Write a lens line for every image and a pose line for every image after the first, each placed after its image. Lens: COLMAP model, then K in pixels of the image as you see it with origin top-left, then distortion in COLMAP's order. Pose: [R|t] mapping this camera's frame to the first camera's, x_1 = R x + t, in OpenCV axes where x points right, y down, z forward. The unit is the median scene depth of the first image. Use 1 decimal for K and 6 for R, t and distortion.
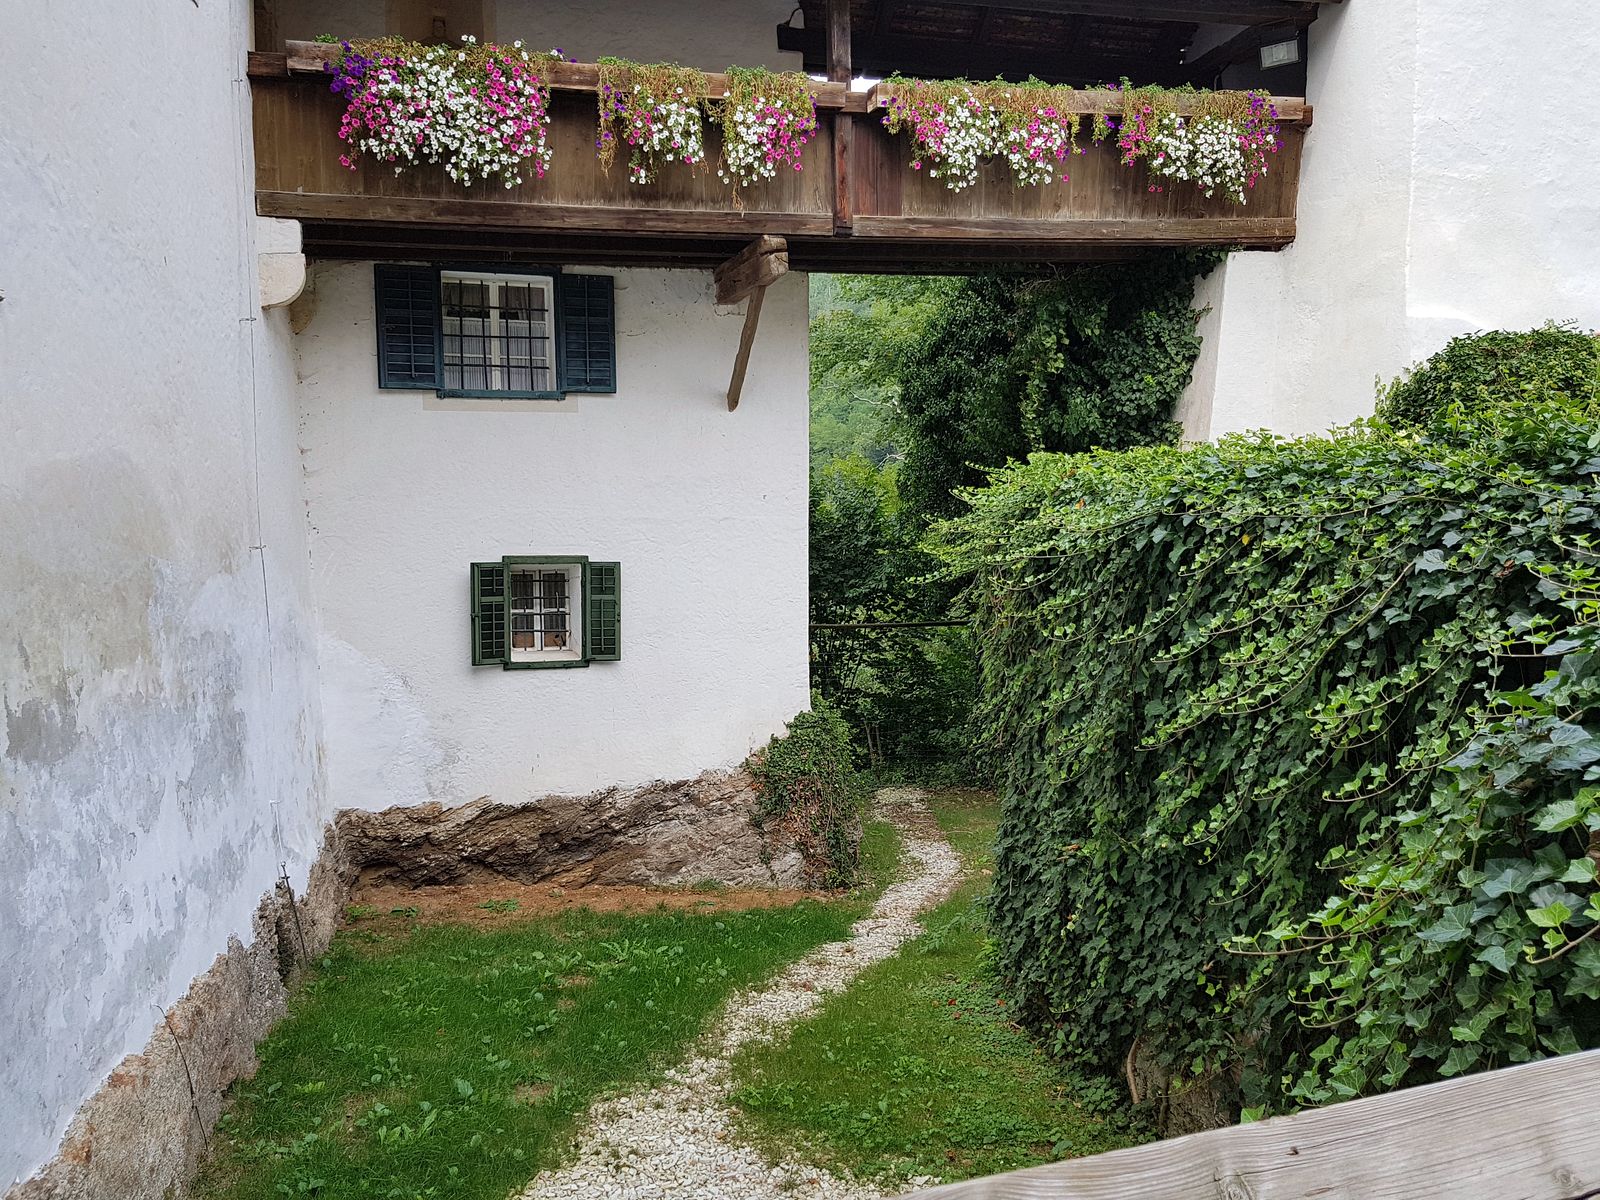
lens RADIAL K [[1323.0, 0, 769.2], [0, 1323.0, 601.1], [0, 0, 1]] dist [0.005041, -0.007843]
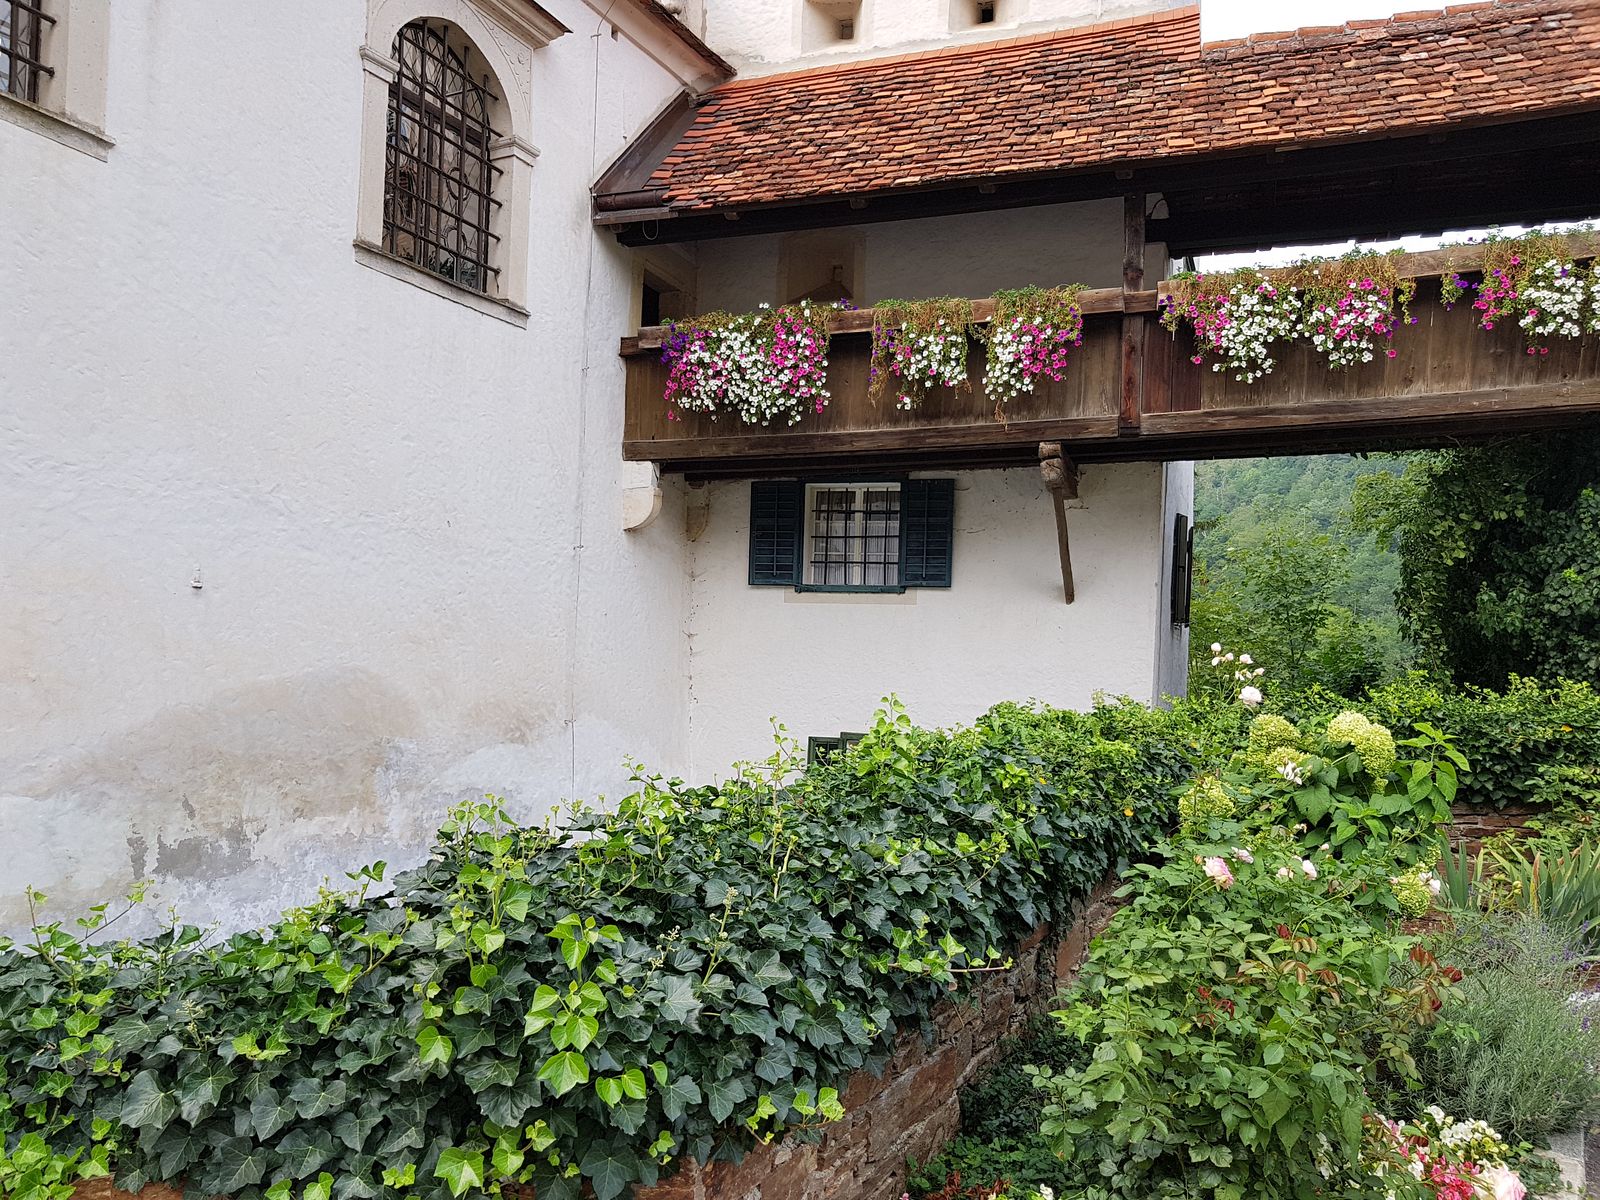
lens RADIAL K [[1323.0, 0, 769.2], [0, 1323.0, 601.1], [0, 0, 1]] dist [0.005041, -0.007843]
pose [[0.781446, 0.022433, -0.623569, 0.490177], [-0.071688, 0.995964, -0.054008, -0.087275], [0.619841, 0.086907, 0.779900, 0.085402]]
